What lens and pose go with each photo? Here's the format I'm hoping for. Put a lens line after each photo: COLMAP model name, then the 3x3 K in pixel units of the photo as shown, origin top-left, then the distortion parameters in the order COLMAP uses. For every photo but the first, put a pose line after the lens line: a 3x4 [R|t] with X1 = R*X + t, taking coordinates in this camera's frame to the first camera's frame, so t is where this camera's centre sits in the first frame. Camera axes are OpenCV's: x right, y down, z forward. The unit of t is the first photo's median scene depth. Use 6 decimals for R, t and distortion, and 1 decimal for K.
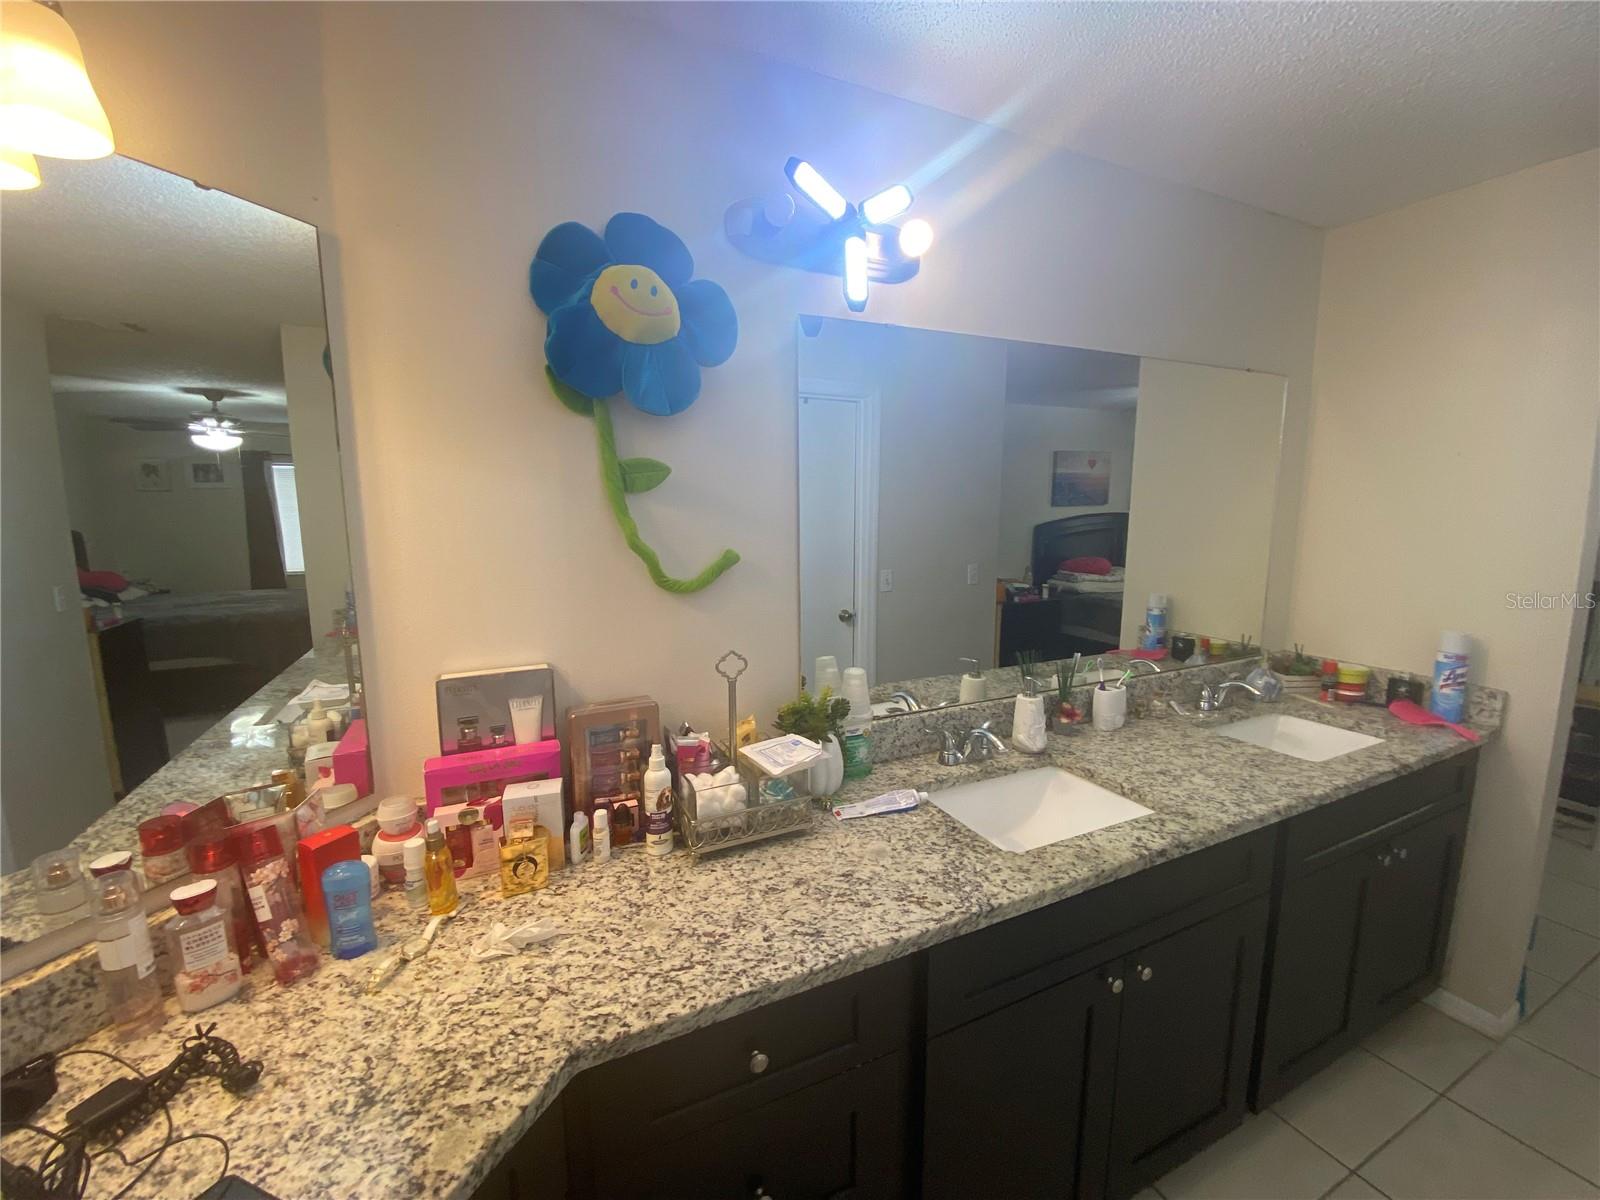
lens RADIAL K [[644.5, 0, 795.9], [0, 644.5, 588.6], [0, 0, 1]] dist [-0.011065, -0.003042]
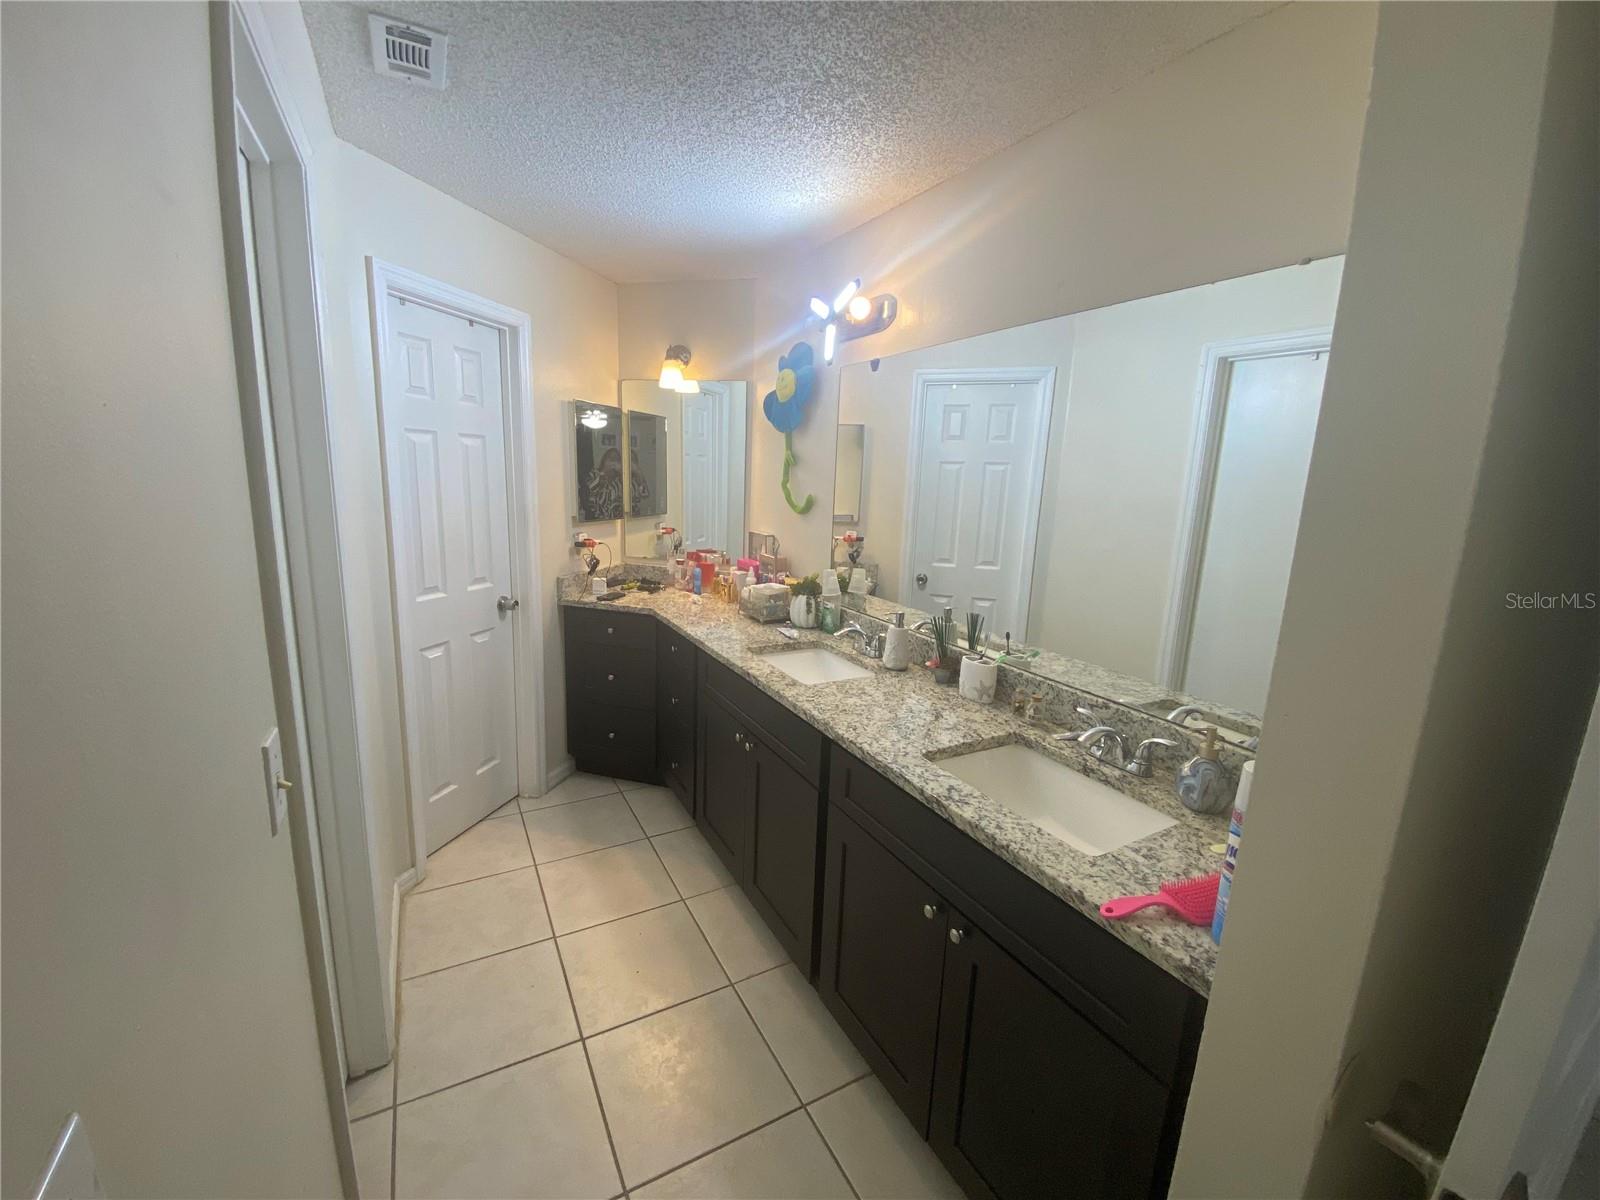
lens RADIAL K [[644.5, 0, 793.0], [0, 644.5, 604.6], [0, 0, 1]] dist [-0.011065, -0.003042]
pose [[0.050450, 0.187641, -0.980941, 2.031829], [-0.168449, 0.969719, 0.176831, -0.080161], [0.984418, 0.156317, 0.080531, 0.872329]]
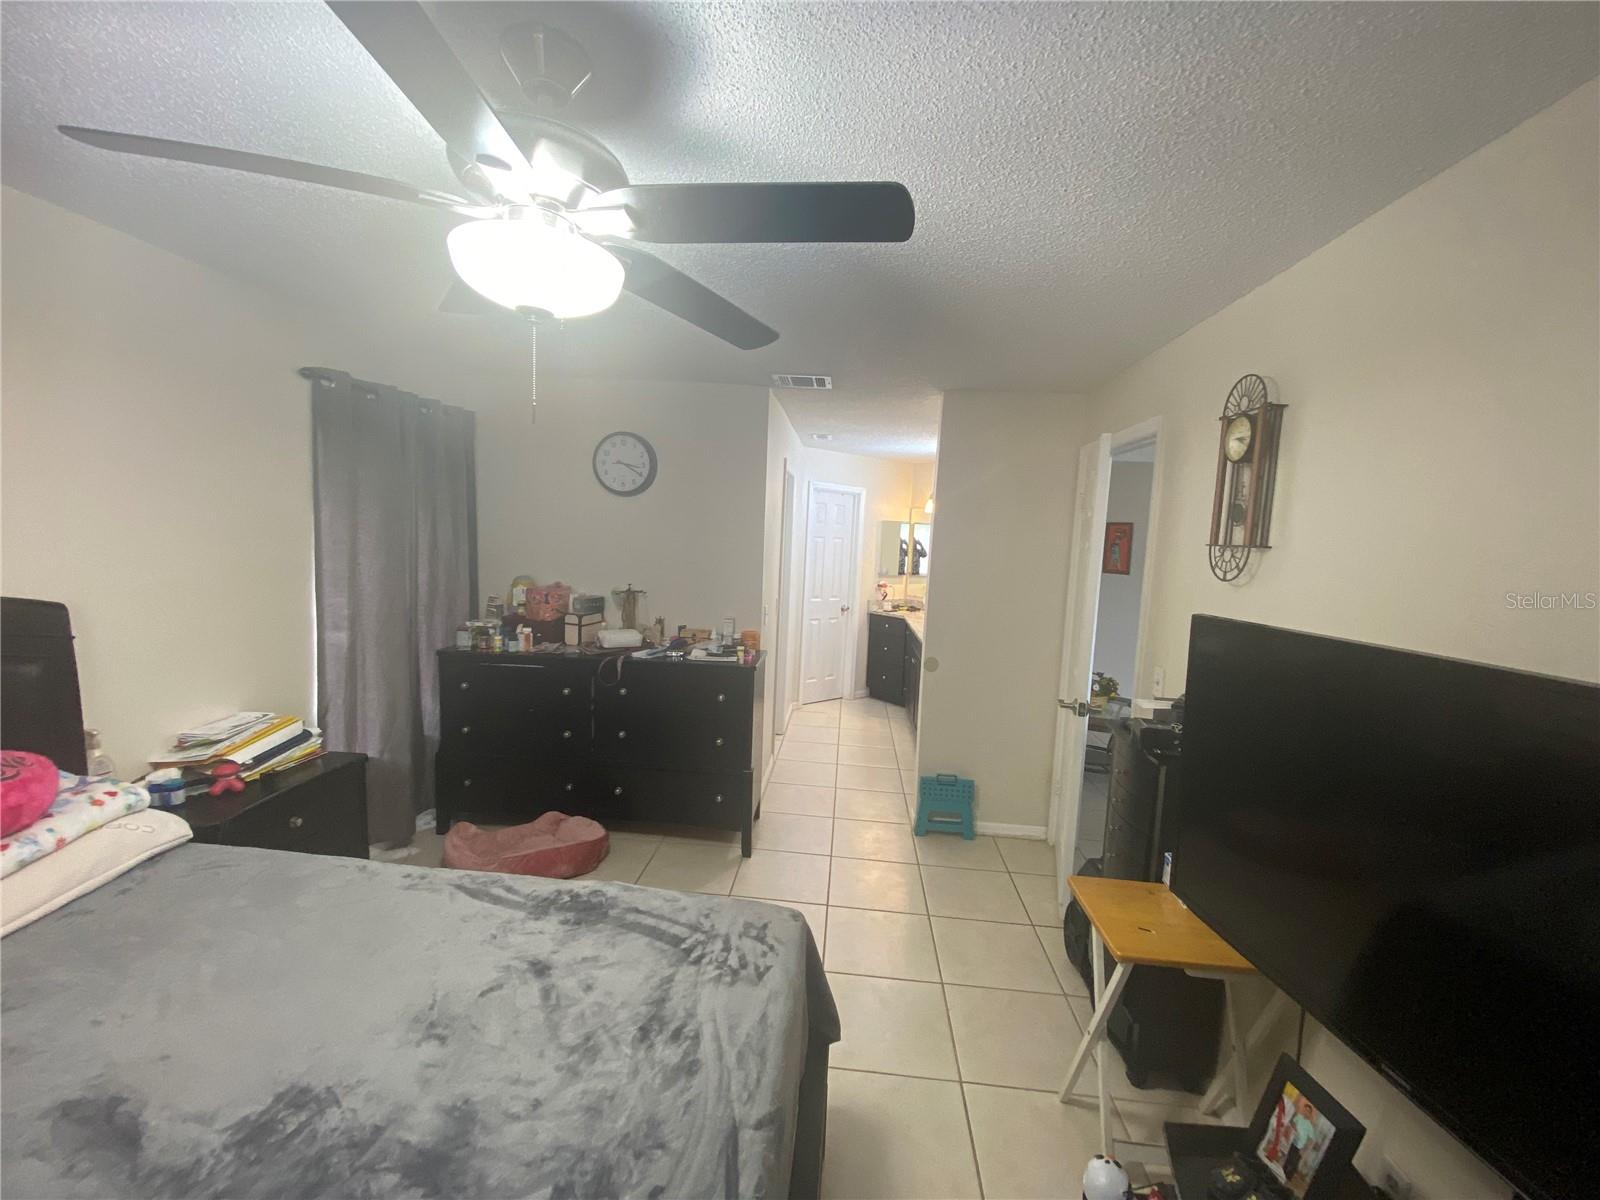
lens RADIAL K [[644.5, 0, 797.4], [0, 644.5, 602.2], [0, 0, 1]] dist [-0.011065, -0.003042]
pose [[-0.506191, 0.050685, -0.860931, 3.166537], [-0.161747, 0.974978, 0.152499, -0.183711], [0.847118, 0.216447, -0.485327, 1.522026]]
